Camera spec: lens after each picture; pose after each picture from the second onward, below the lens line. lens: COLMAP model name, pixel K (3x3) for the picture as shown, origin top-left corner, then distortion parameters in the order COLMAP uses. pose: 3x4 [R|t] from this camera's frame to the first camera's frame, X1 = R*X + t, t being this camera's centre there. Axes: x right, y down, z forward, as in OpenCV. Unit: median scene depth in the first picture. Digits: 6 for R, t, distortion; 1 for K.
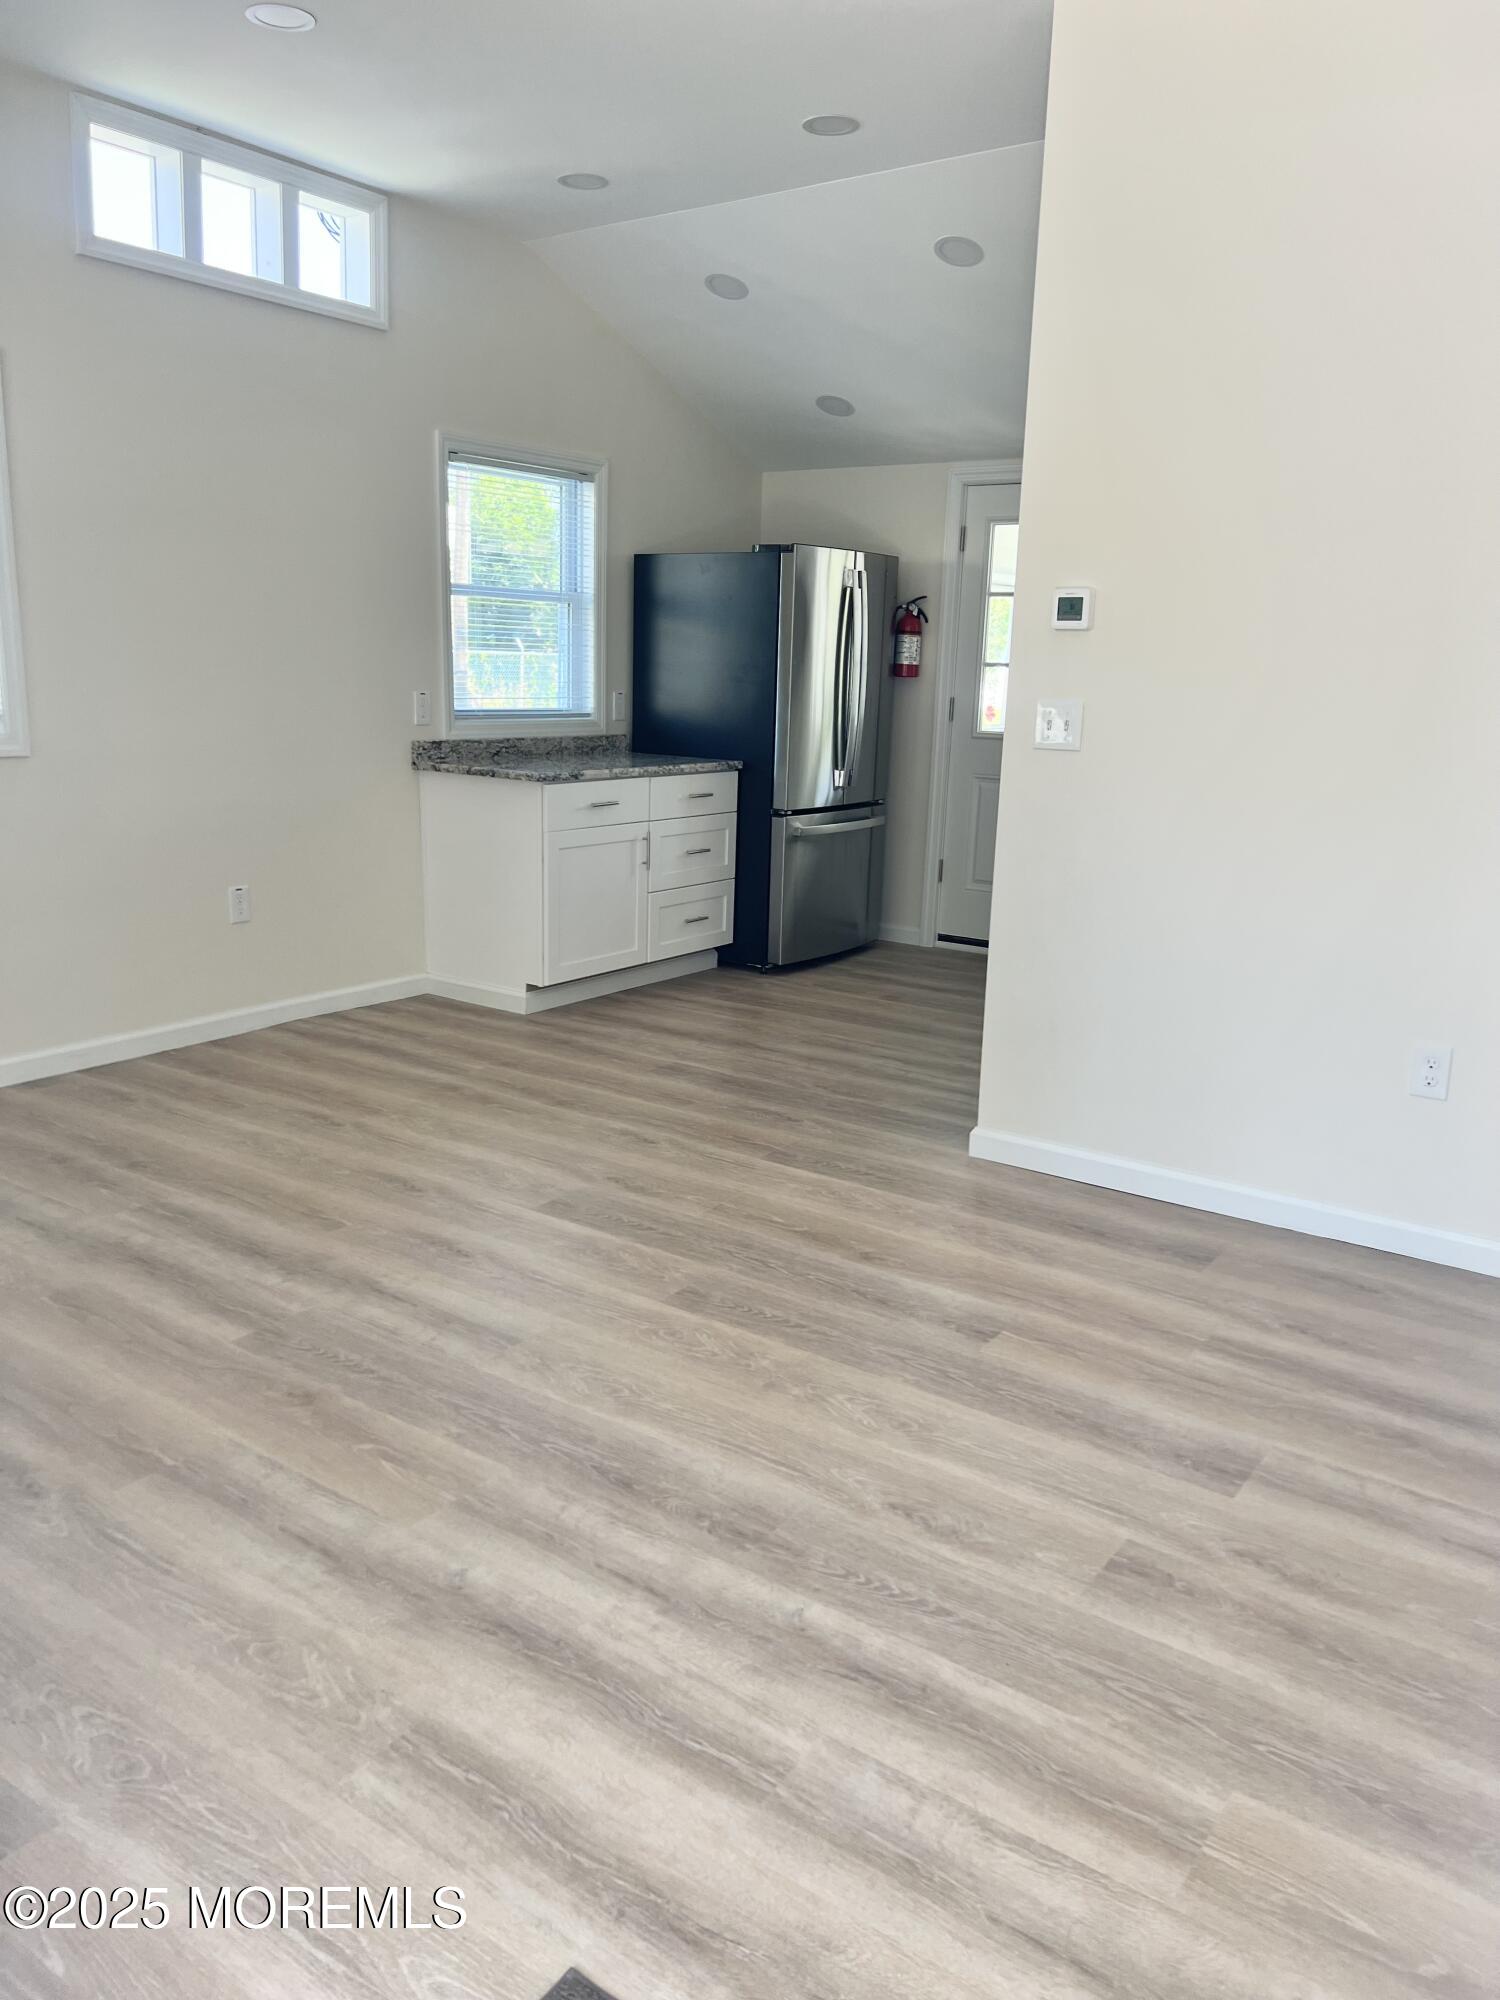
lens RADIAL K [[1477.0, 0, 750.0], [0, 1477.0, 1000.0], [0, 0, 1]] dist [0.084287, -0.124962]
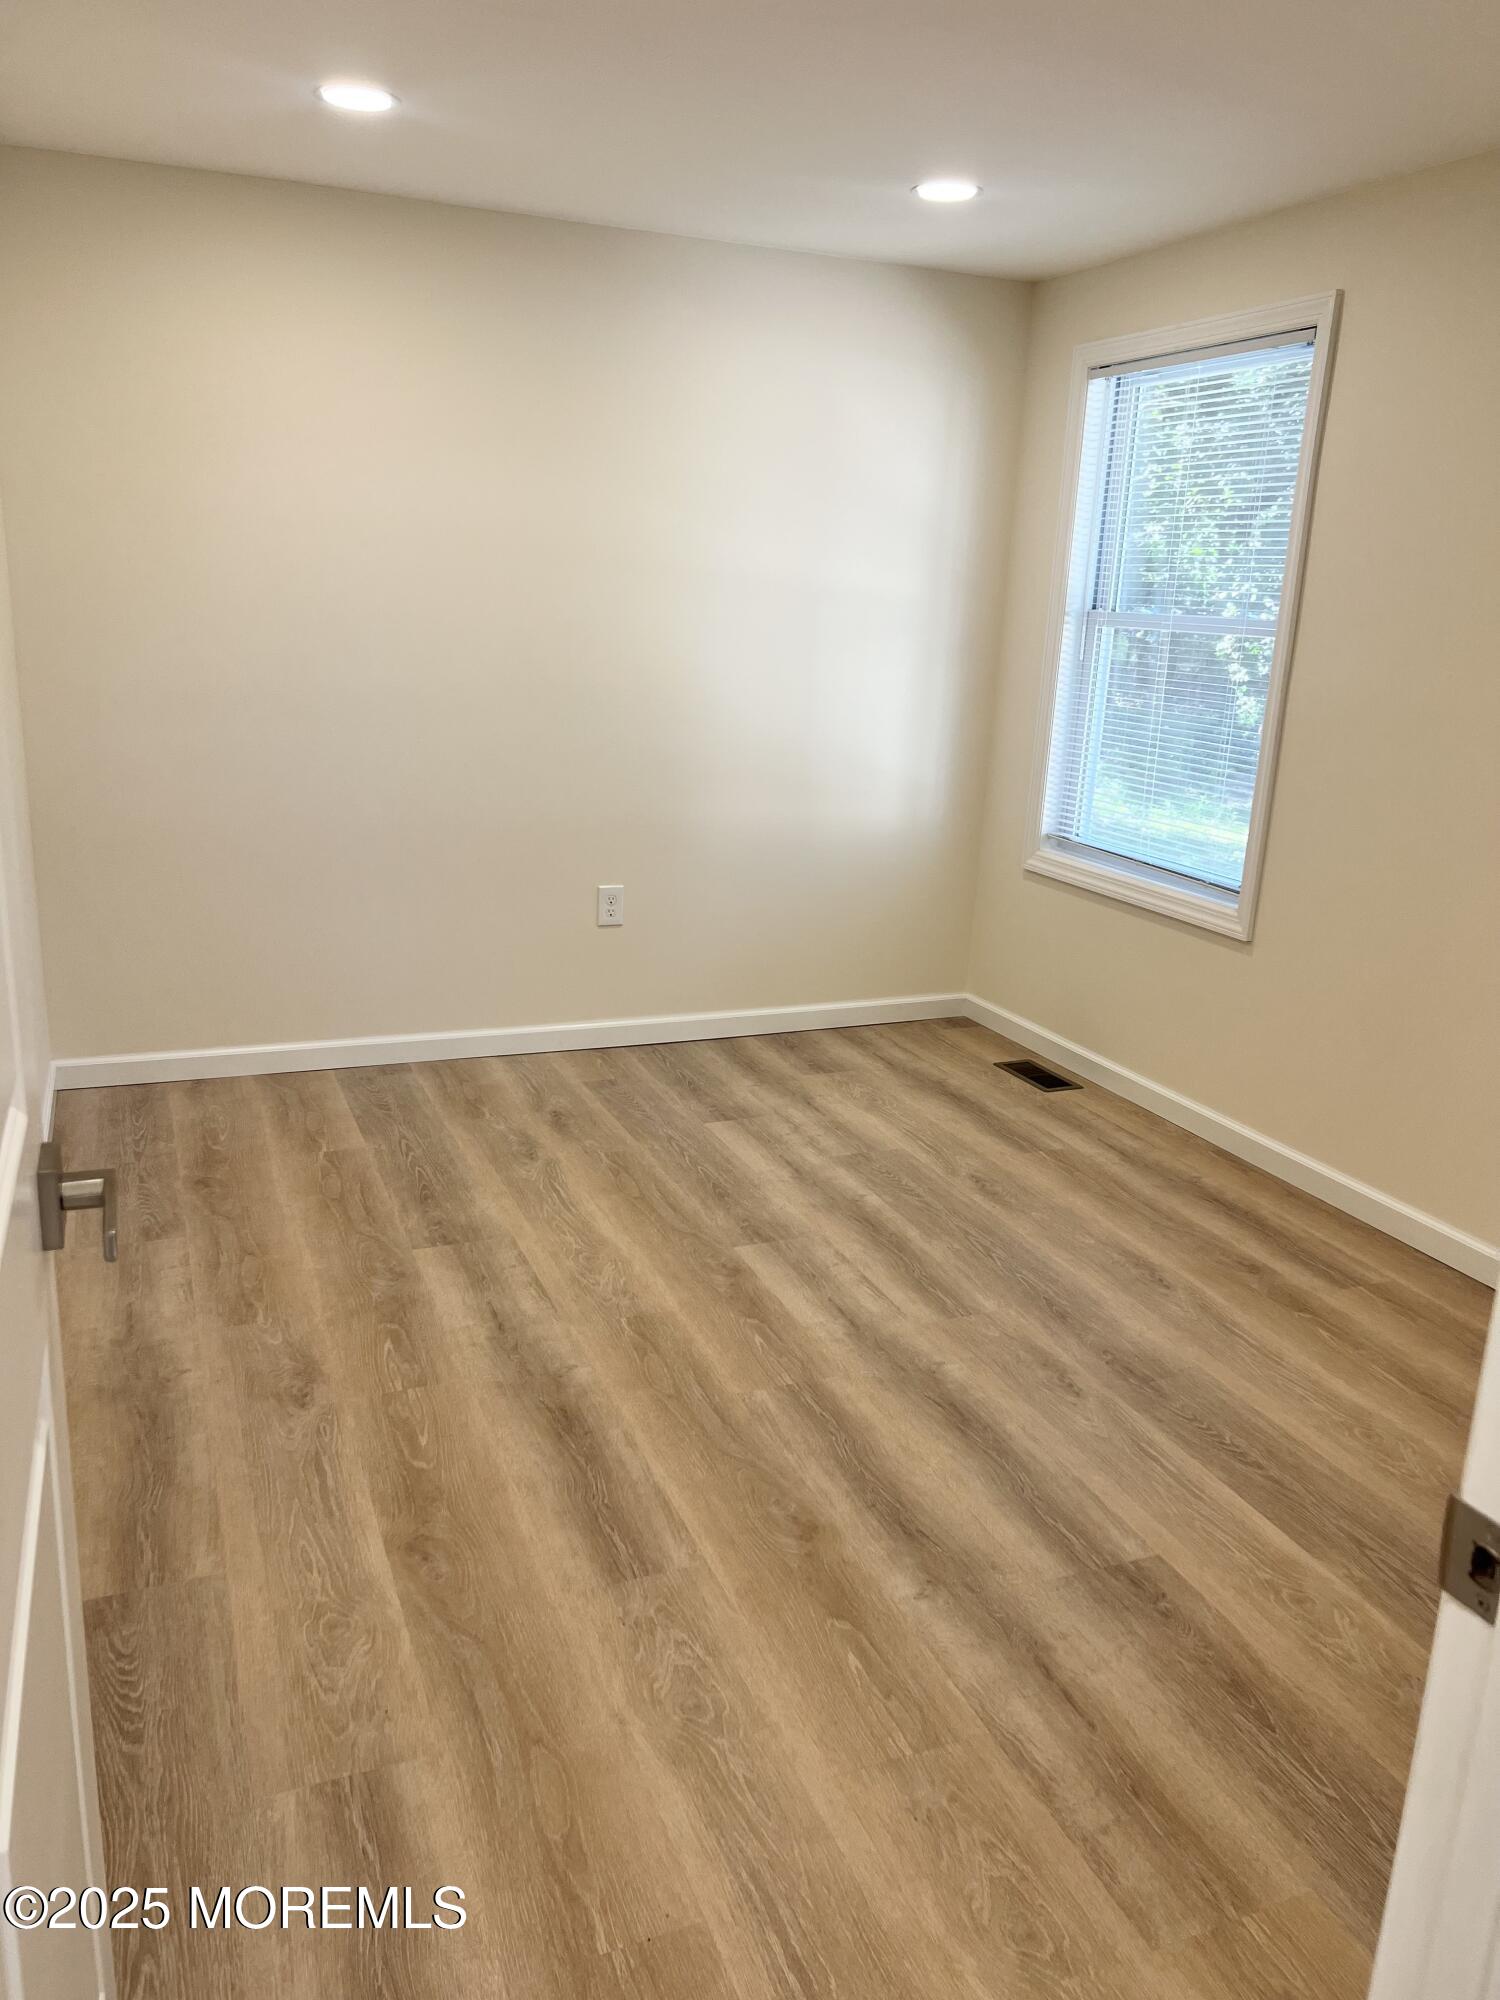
lens RADIAL K [[1477.0, 0, 750.0], [0, 1477.0, 1000.0], [0, 0, 1]] dist [0.084287, -0.124962]
pose [[0.841312, 0.172961, -0.512132, 0.720520], [-0.170499, 0.983973, 0.052225, 0.141105], [0.512957, 0.043381, 0.857318, -0.448500]]
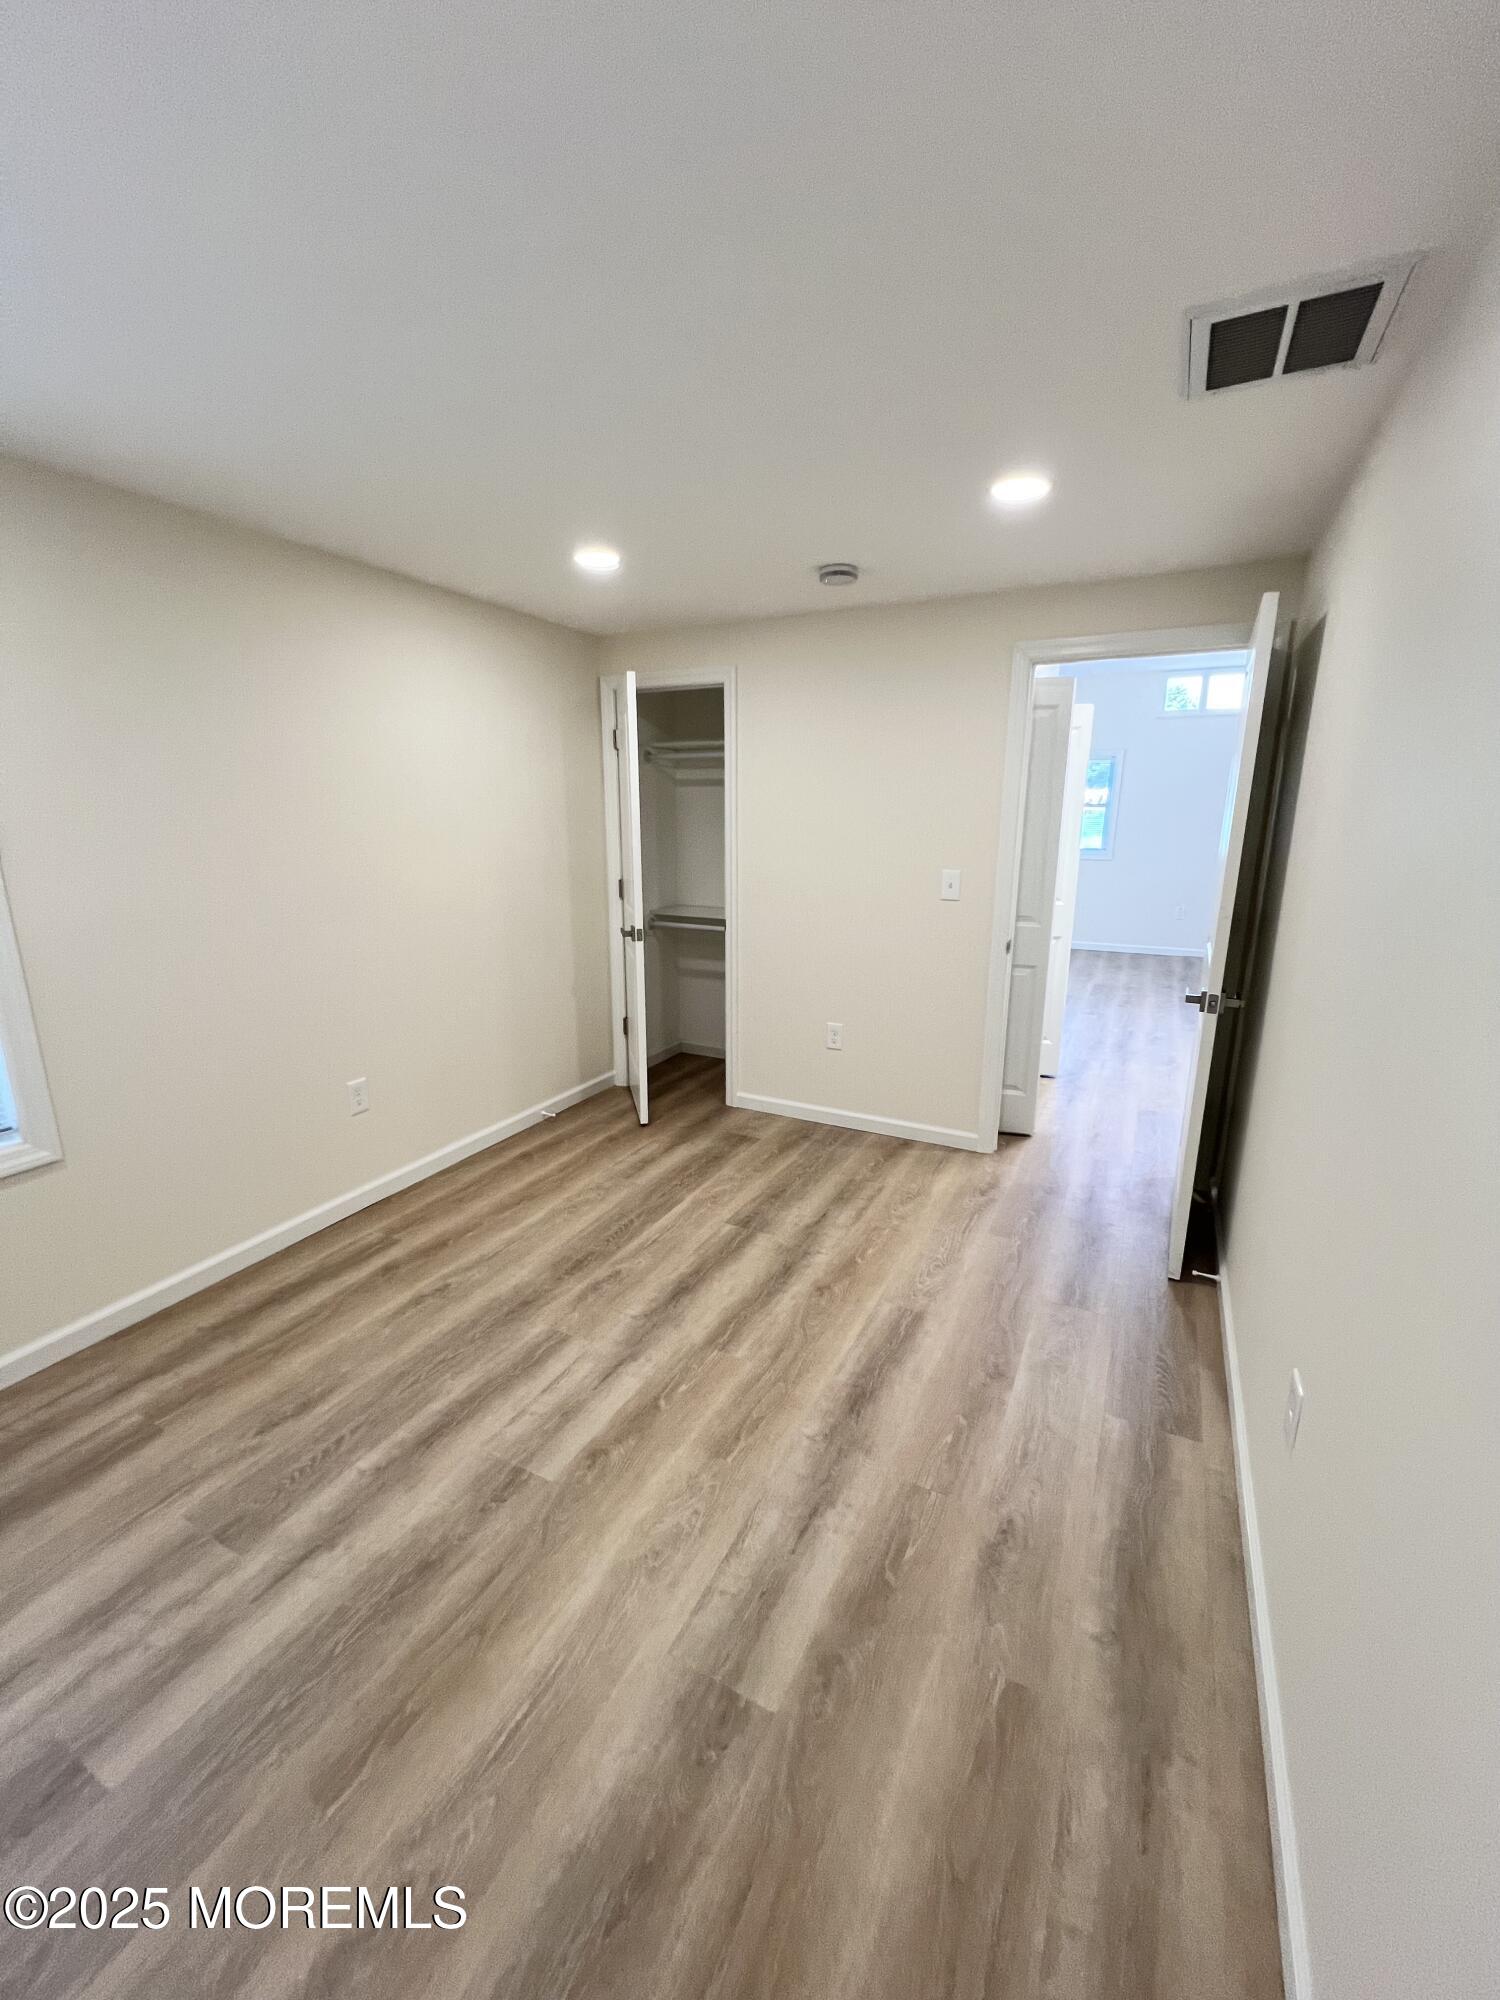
lens RADIAL K [[795.2, 0, 750.0], [0, 795.2, 1000.0], [0, 0, 1]] dist [0.000904, 0.000038]
pose [[-0.129665, -0.236635, 0.962908, -0.702598], [0.248655, 0.932315, 0.262600, -0.162347], [-0.959874, 0.273481, -0.062048, 0.535554]]
